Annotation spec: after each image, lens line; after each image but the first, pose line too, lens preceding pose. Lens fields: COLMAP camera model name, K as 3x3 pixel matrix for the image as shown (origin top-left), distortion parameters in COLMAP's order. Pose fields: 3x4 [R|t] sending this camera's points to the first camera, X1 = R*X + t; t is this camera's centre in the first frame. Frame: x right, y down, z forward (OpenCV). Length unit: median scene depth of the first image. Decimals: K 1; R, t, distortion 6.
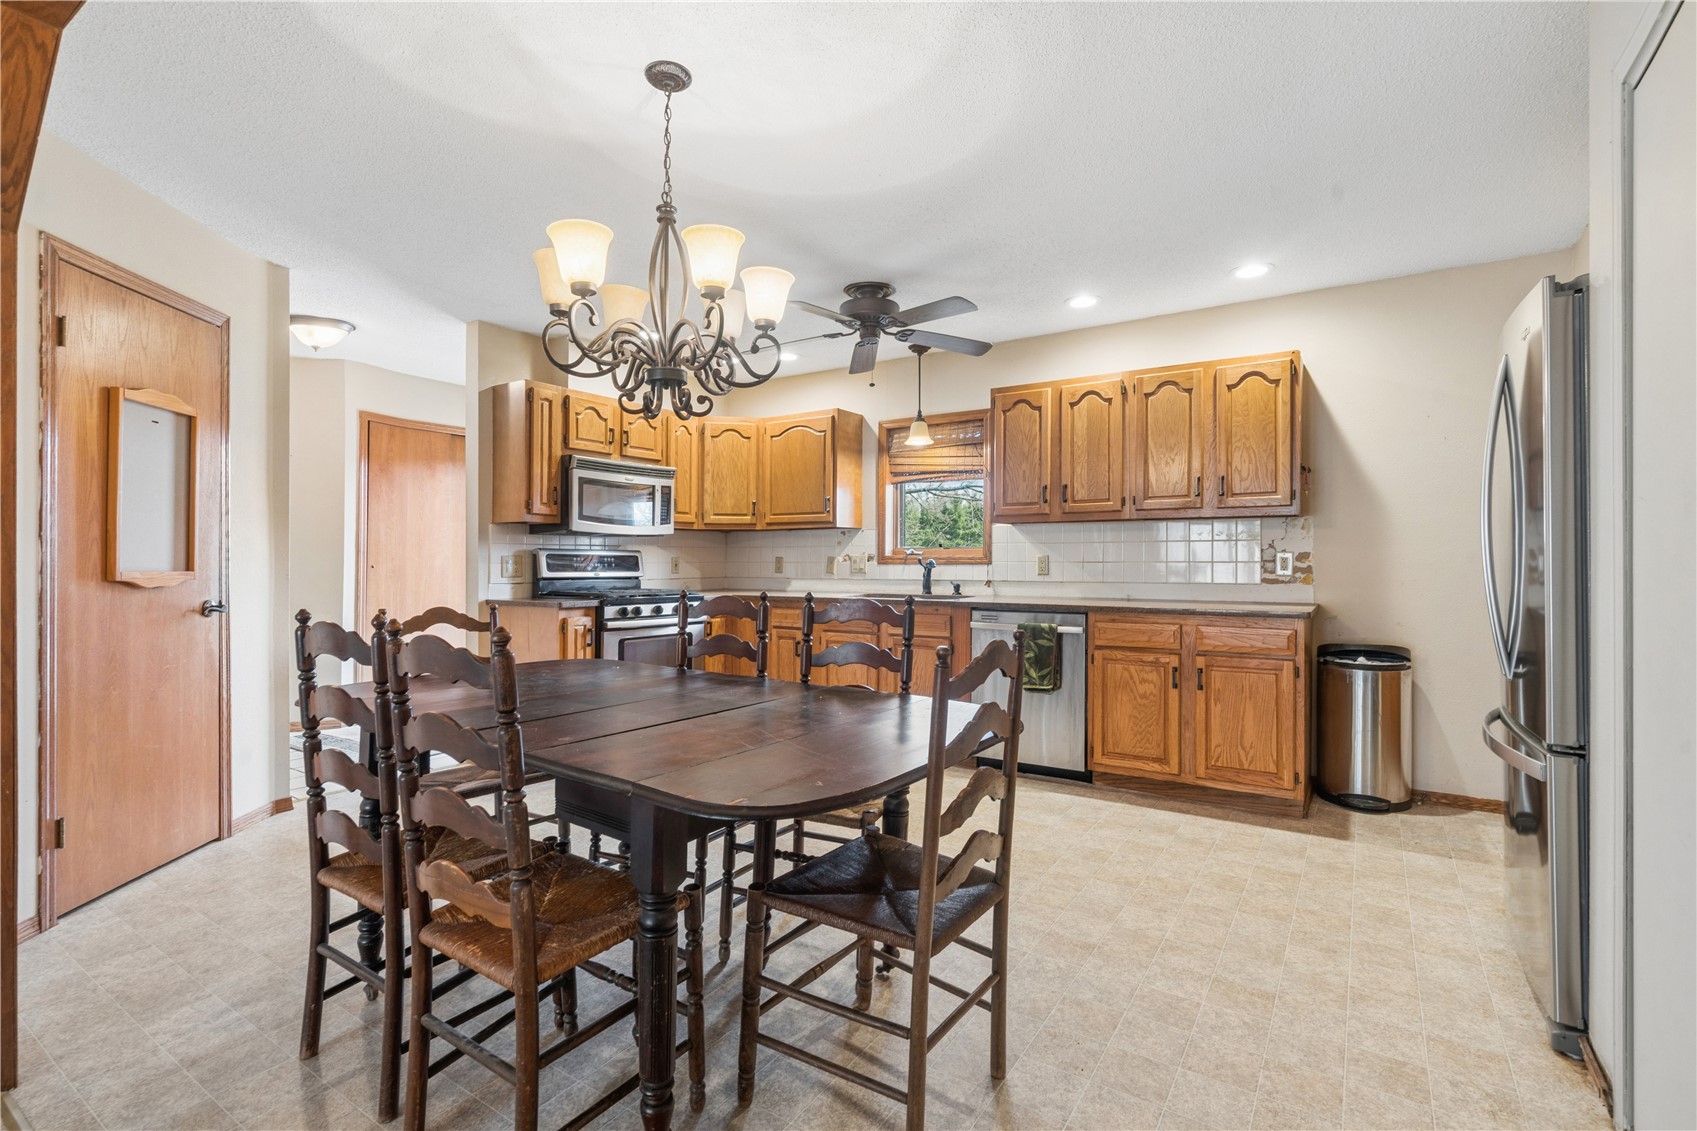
lens RADIAL K [[775.4, 0, 849.0], [0, 775.4, 556.5], [0, 0, 1]] dist [0.000628, -0.000050]
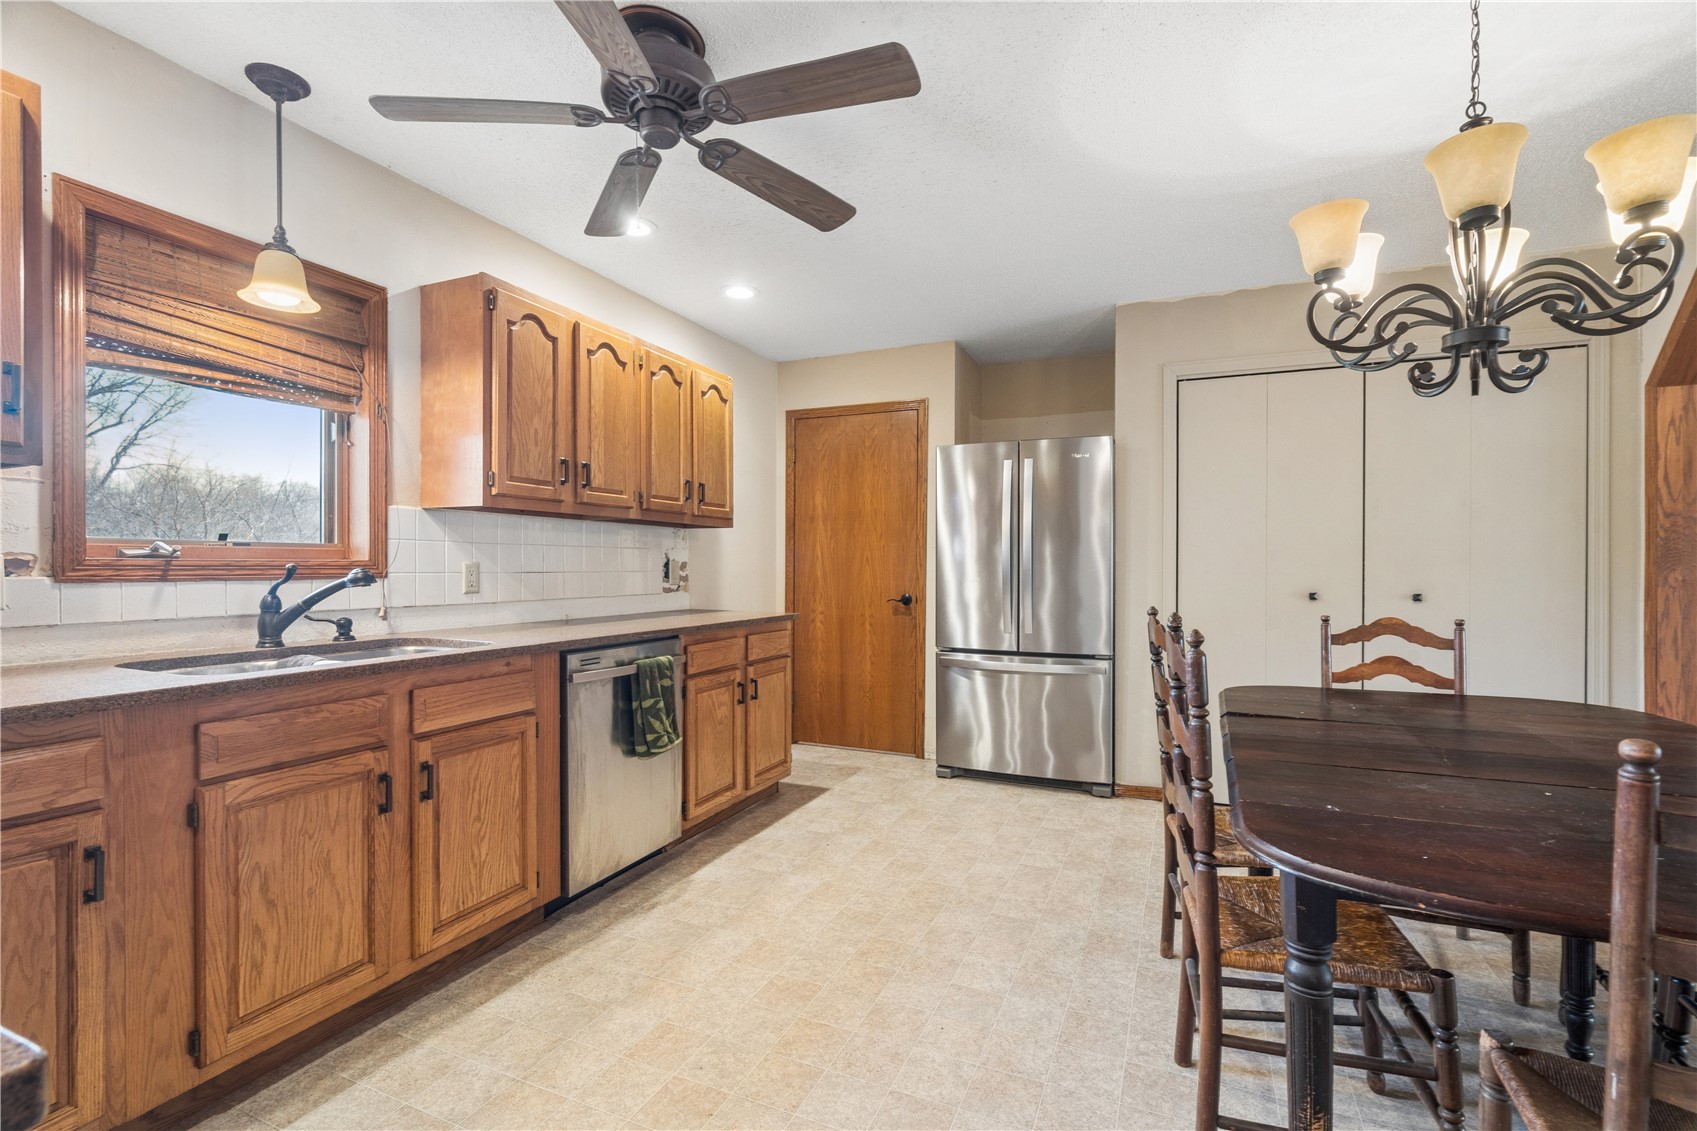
lens RADIAL K [[775.4, 0, 848.2], [0, 775.4, 577.0], [0, 0, 1]] dist [0.000628, -0.000050]
pose [[-0.167352, -0.011929, 0.985825, -0.507781], [-0.004722, 0.999925, 0.011298, 0.002194], [-0.985886, -0.002764, -0.167395, 0.975466]]
